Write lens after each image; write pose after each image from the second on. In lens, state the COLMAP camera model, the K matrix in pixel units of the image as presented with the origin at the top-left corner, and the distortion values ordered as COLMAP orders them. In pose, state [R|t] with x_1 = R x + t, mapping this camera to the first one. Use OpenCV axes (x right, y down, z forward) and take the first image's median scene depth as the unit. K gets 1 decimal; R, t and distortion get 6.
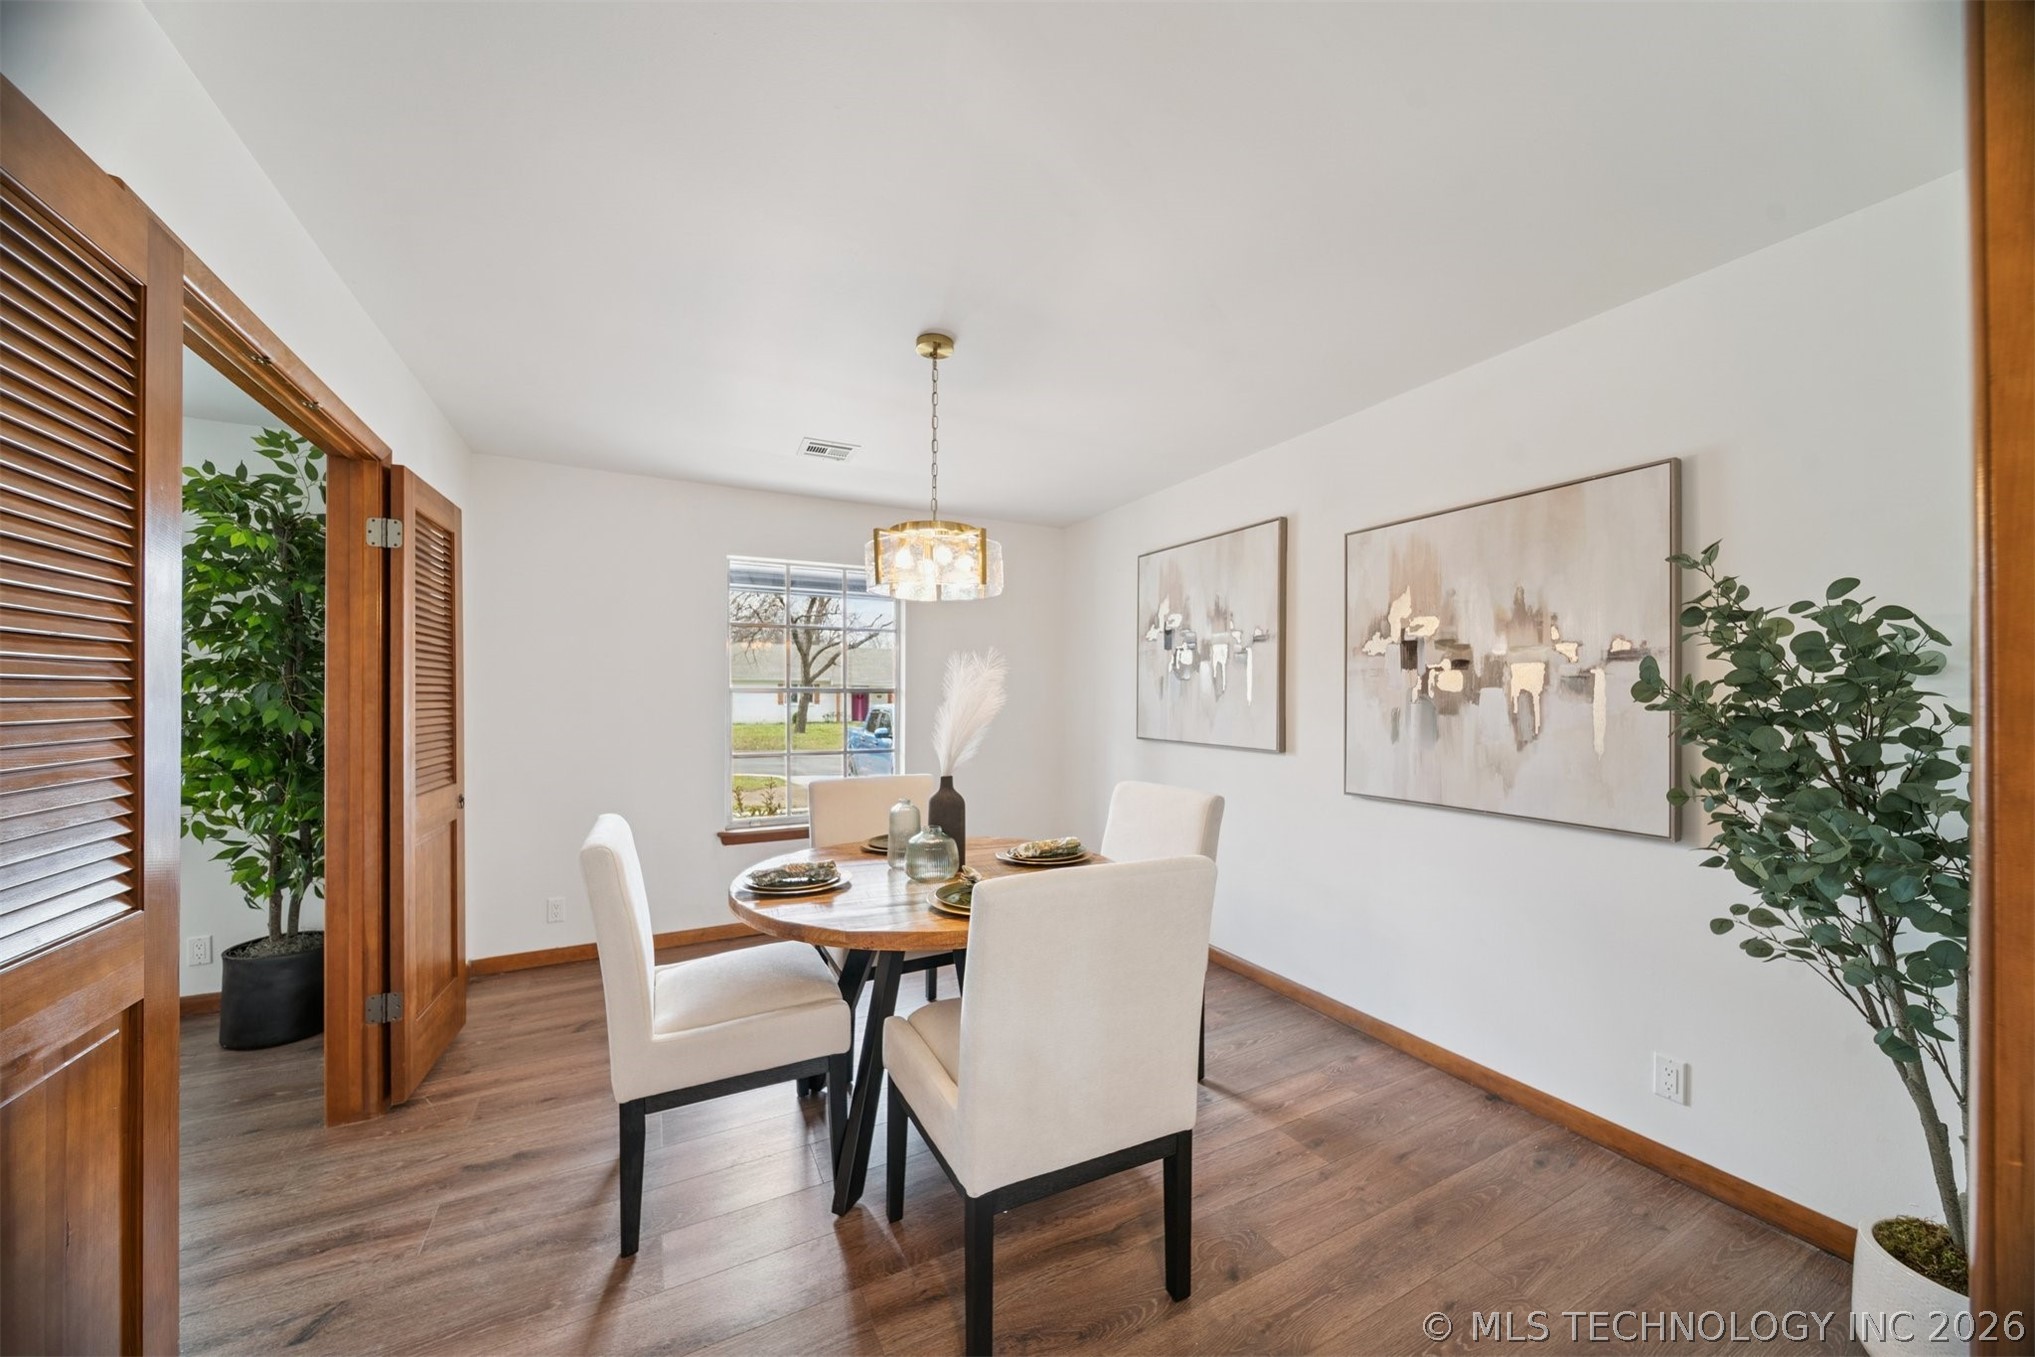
lens RADIAL K [[725.7, 0, 1027.2], [0, 725.7, 692.2], [0, 0, 1]] dist [-0.001719, -0.000294]
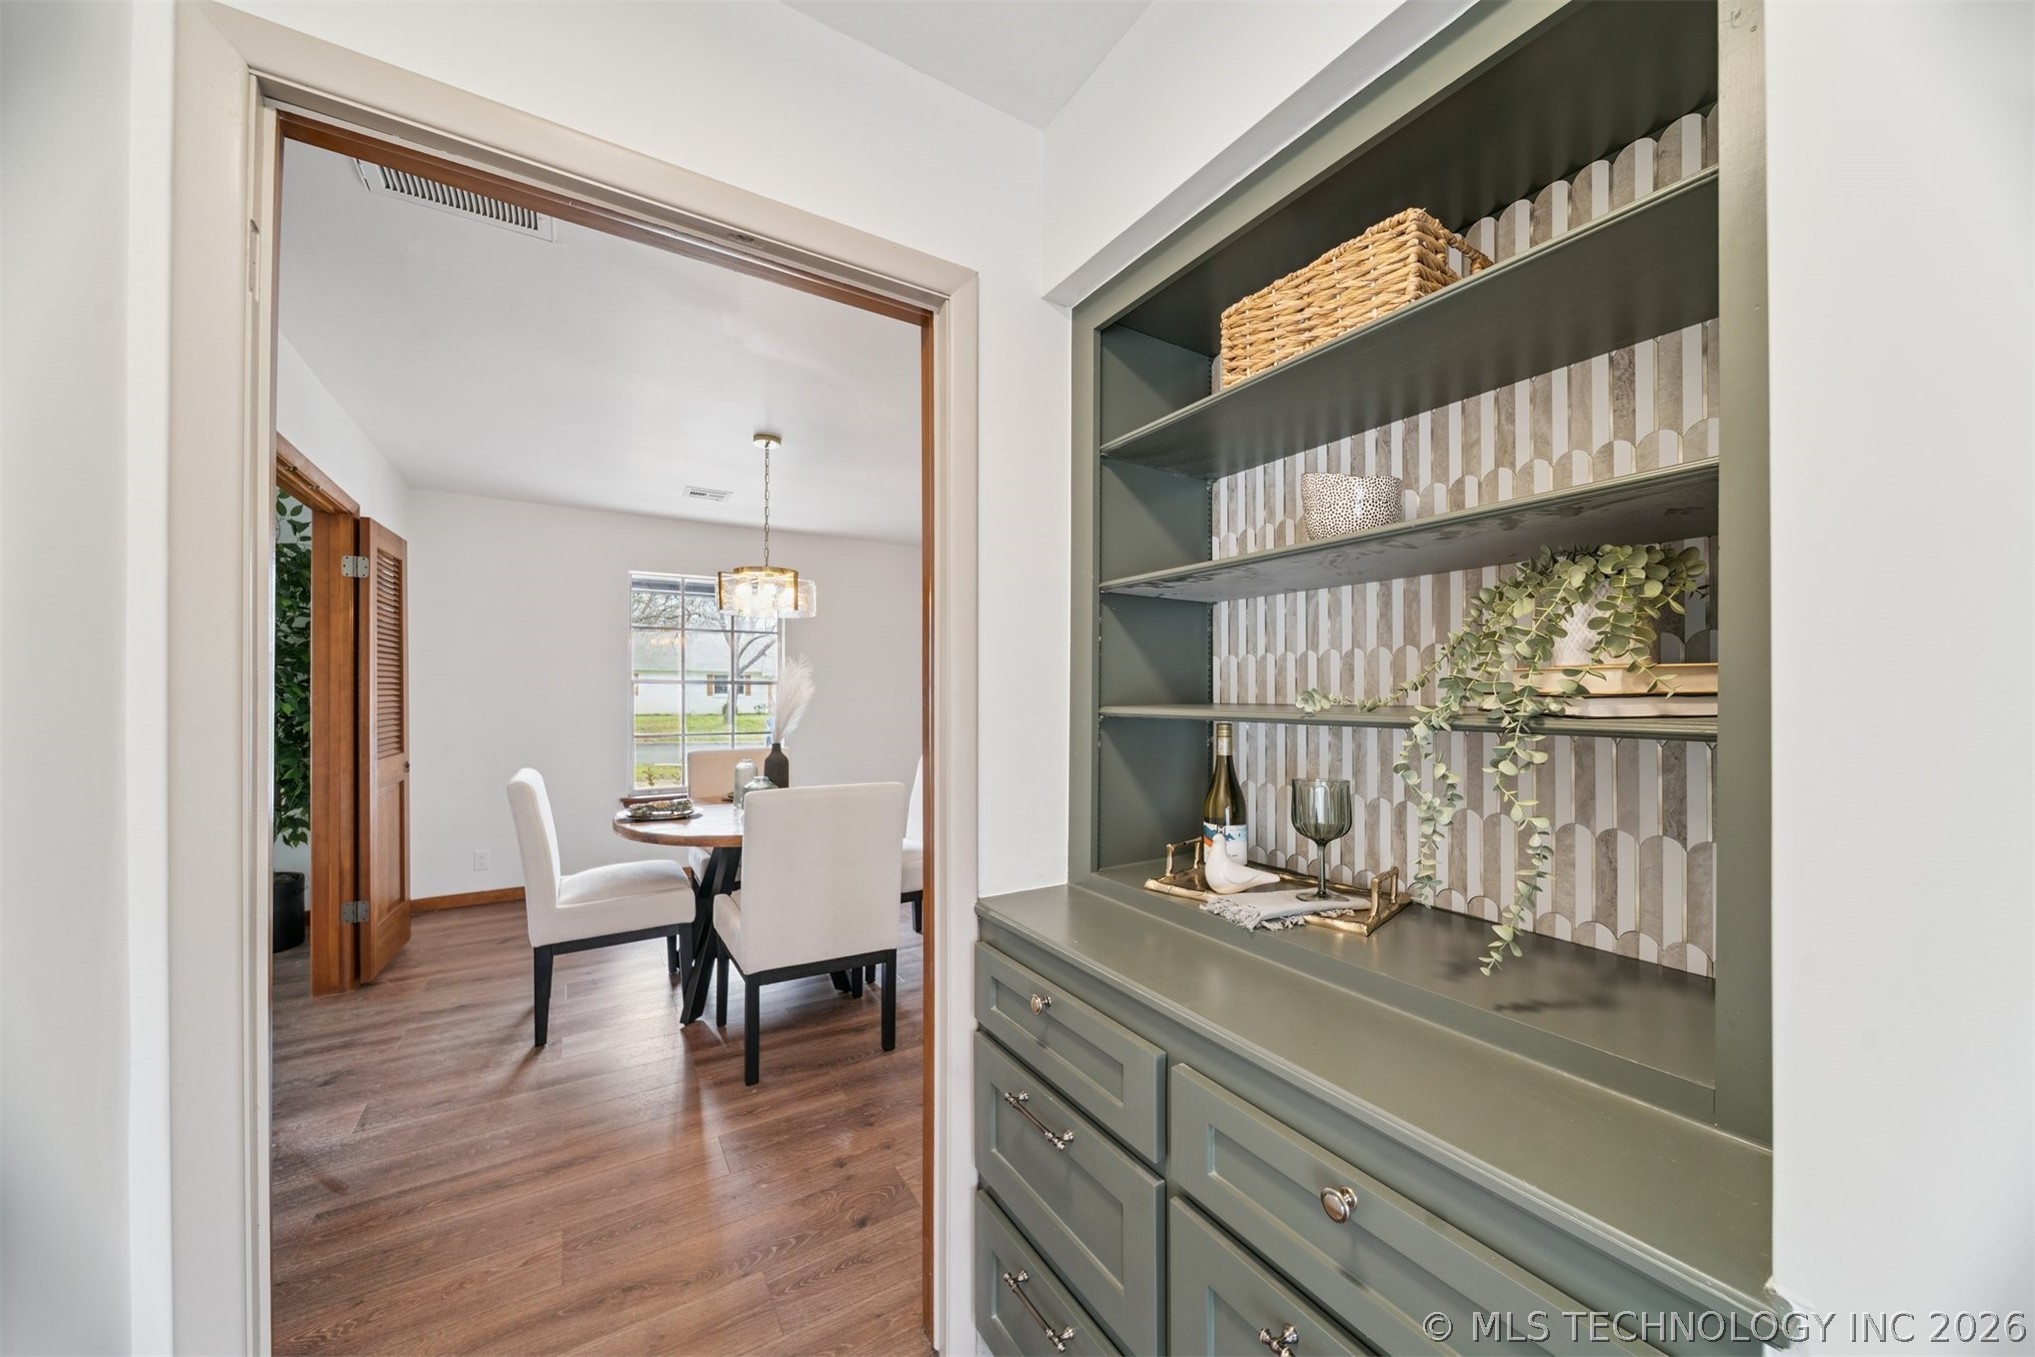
lens RADIAL K [[725.7, 0, 1029.8], [0, 725.7, 687.4], [0, 0, 1]] dist [-0.001719, -0.000294]
pose [[0.996566, 0.003316, 0.082739, 0.278772], [-0.003704, 0.999983, 0.004538, -0.001845], [-0.082722, -0.004829, 0.996561, -0.483310]]
